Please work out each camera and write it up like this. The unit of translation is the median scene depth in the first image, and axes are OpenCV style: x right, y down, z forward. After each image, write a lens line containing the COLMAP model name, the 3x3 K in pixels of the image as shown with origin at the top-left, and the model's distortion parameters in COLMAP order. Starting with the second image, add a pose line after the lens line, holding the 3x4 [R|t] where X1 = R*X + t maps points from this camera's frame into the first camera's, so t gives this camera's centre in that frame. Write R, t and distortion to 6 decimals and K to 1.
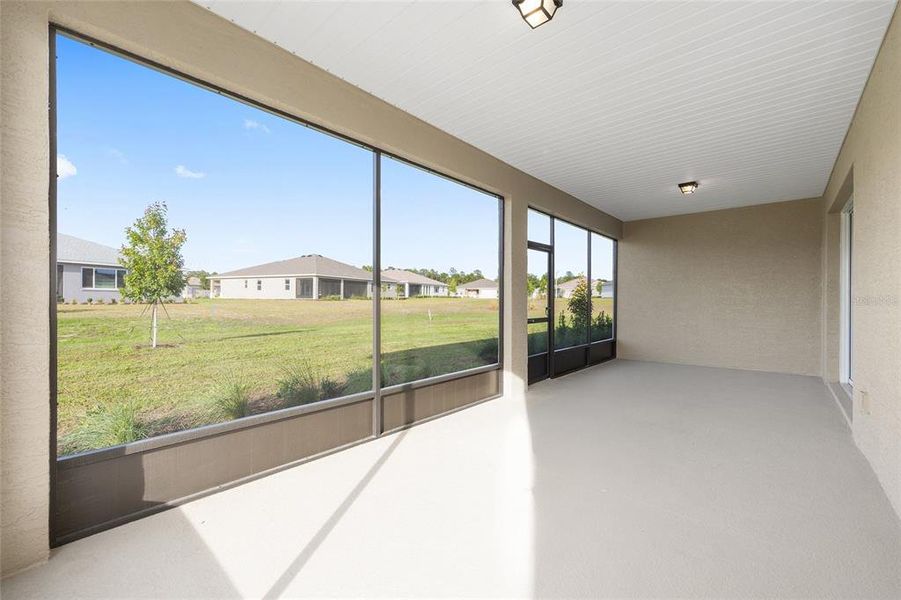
lens RADIAL K [[353.9, 0, 454.5], [0, 353.9, 297.0], [0, 0, 1]] dist [0.003993, -0.000533]
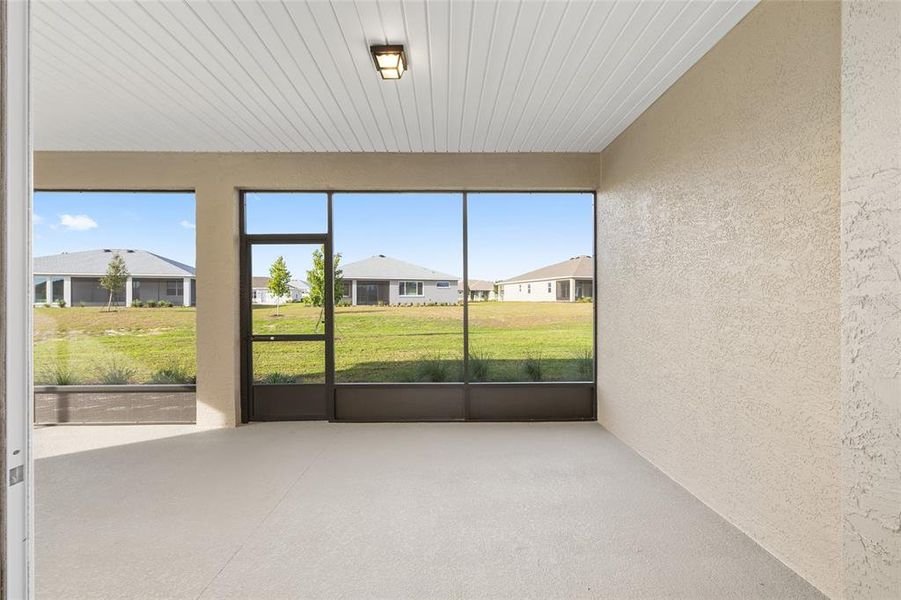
lens RADIAL K [[353.9, 0, 450.0], [0, 353.9, 300.1], [0, 0, 1]] dist [0.003993, -0.000533]
pose [[0.676728, -0.011165, -0.736148, 0.105363], [0.015197, 0.999884, -0.001194, -0.000630], [0.736076, -0.010379, 0.676819, 0.075600]]
